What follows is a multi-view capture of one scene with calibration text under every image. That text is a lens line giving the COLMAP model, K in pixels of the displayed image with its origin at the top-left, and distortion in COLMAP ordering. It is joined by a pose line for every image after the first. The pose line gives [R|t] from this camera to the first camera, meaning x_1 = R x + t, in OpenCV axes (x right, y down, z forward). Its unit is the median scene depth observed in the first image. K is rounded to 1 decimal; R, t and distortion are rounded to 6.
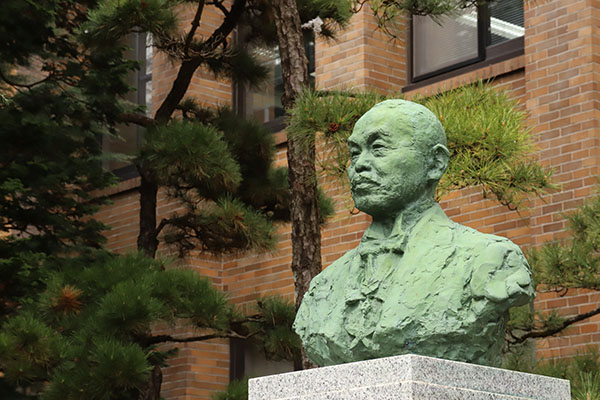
lens RADIAL K [[1631.6, 0, 298.9], [0, 1631.6, 201.2], [0, 0, 1]] dist [0.651164, 0.000000]
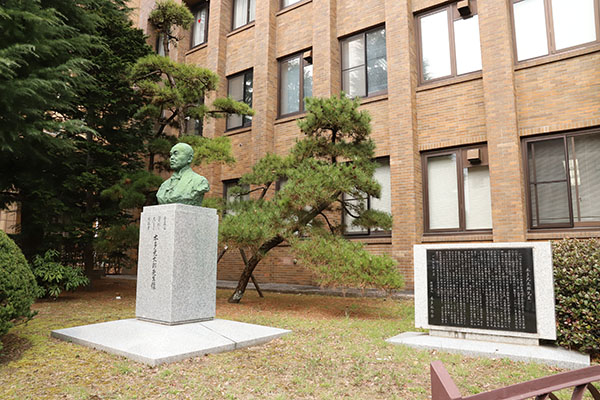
lens RADIAL K [[403.0, 0, 296.8], [0, 403.0, 201.7], [0, 0, 1]] dist [-0.110672, 0.076874]
pose [[0.978557, 0.035597, 0.202877, 0.099198], [-0.057733, 0.992874, 0.104255, -0.024029], [-0.197720, -0.113732, 0.973638, -0.056176]]
